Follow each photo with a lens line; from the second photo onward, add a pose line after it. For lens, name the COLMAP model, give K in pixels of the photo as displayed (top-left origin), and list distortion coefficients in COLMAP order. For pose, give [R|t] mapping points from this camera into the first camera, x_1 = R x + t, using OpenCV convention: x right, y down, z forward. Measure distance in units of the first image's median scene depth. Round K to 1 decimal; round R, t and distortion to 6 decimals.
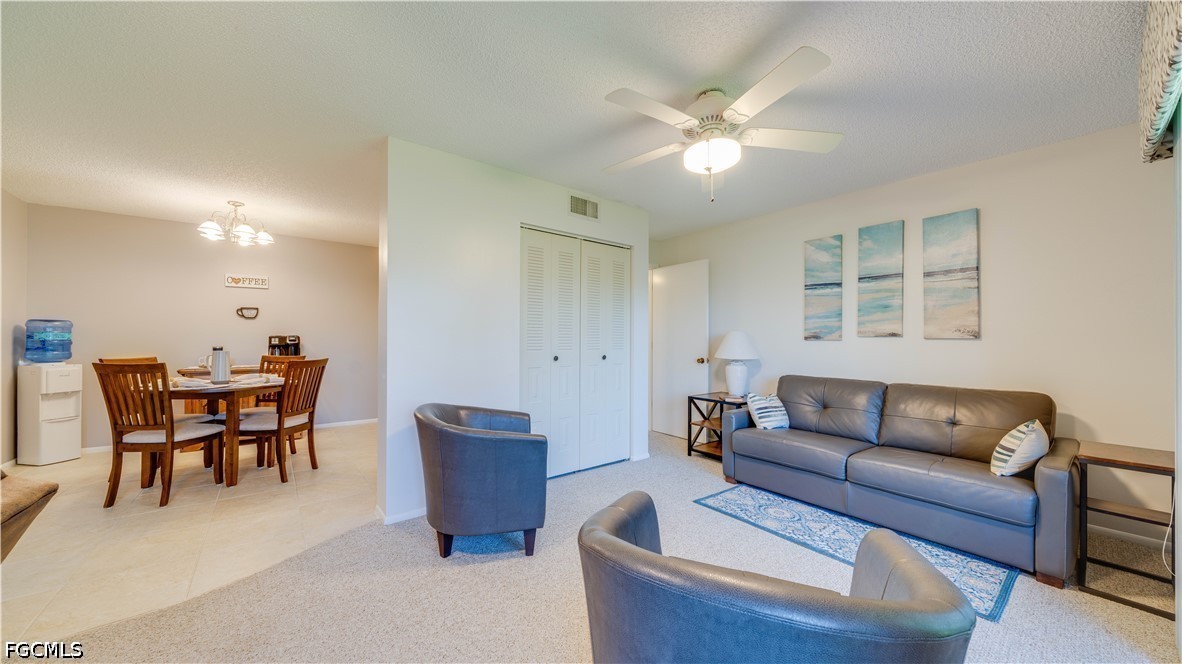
lens RADIAL K [[398.1, 0, 582.7], [0, 398.1, 335.5], [0, 0, 1]] dist [-0.015982, -0.000090]
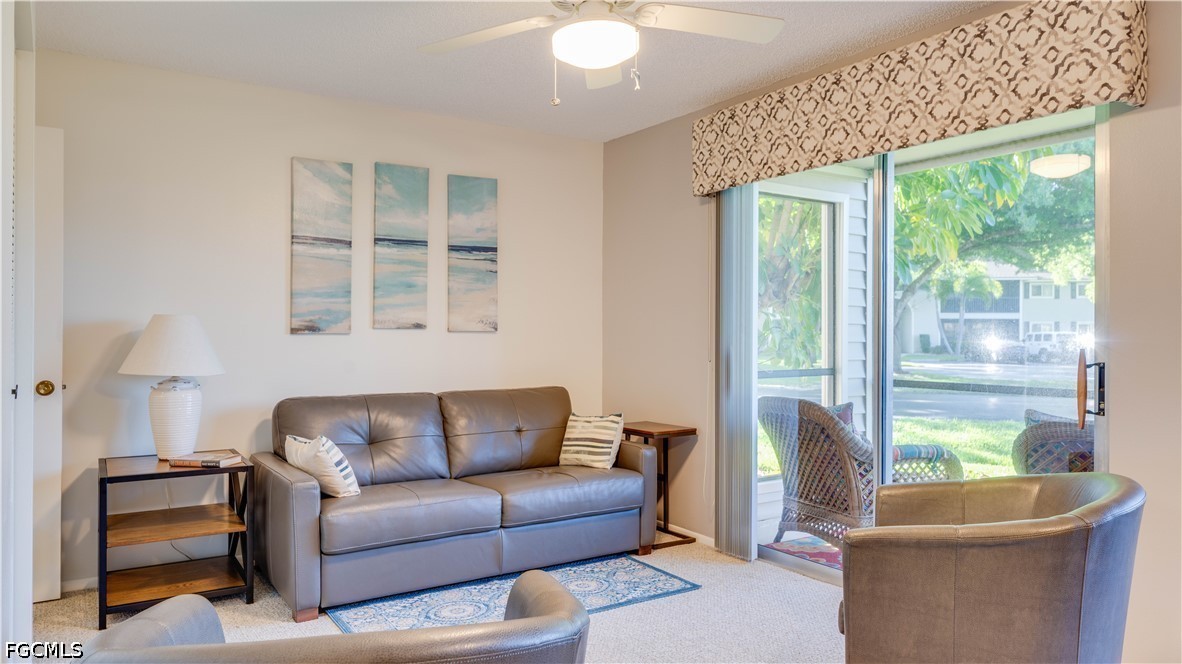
lens RADIAL K [[770.3, 0, 589.1], [0, 770.3, 332.3], [0, 0, 1]] dist [-0.018950, 0.010483]
pose [[0.056371, 0.000340, 0.998410, -0.589044], [-0.008756, 0.999962, 0.000154, 0.006647], [-0.998371, -0.008751, 0.056372, 0.616422]]
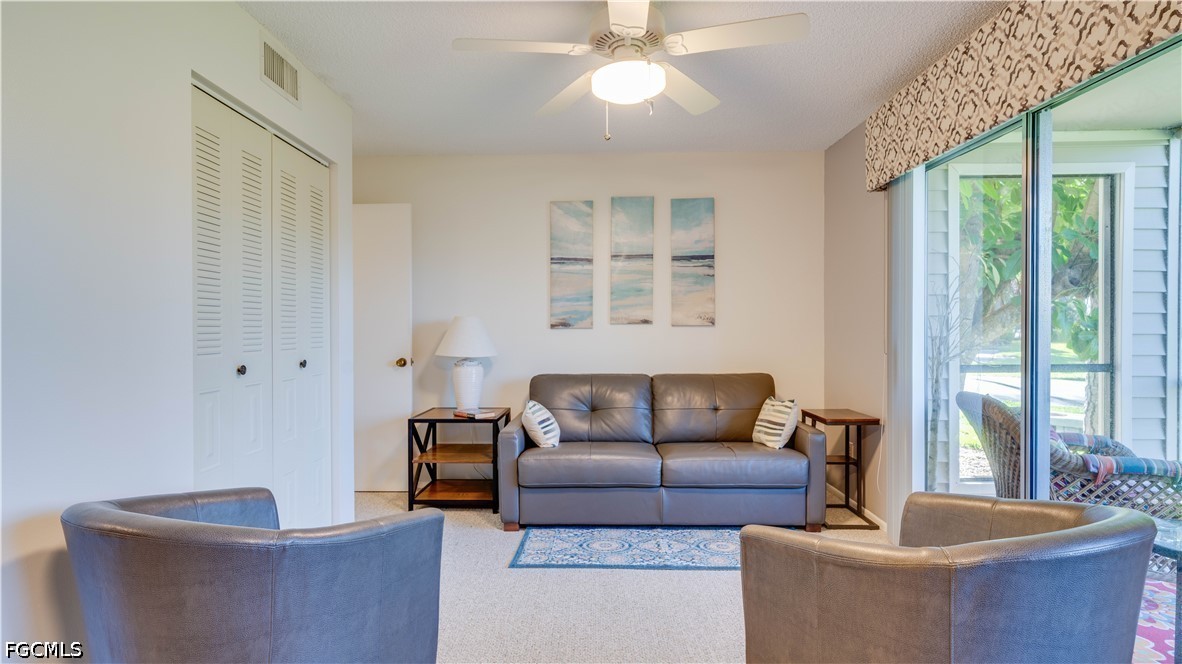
lens RADIAL K [[622.8, 0, 586.1], [0, 622.8, 332.3], [0, 0, 1]] dist [-0.017904, 0.002718]
pose [[0.621523, -0.011777, 0.783308, -0.422361], [0.001323, 0.999901, 0.013984, 0.002344], [-0.783395, -0.007655, 0.621477, 0.217797]]
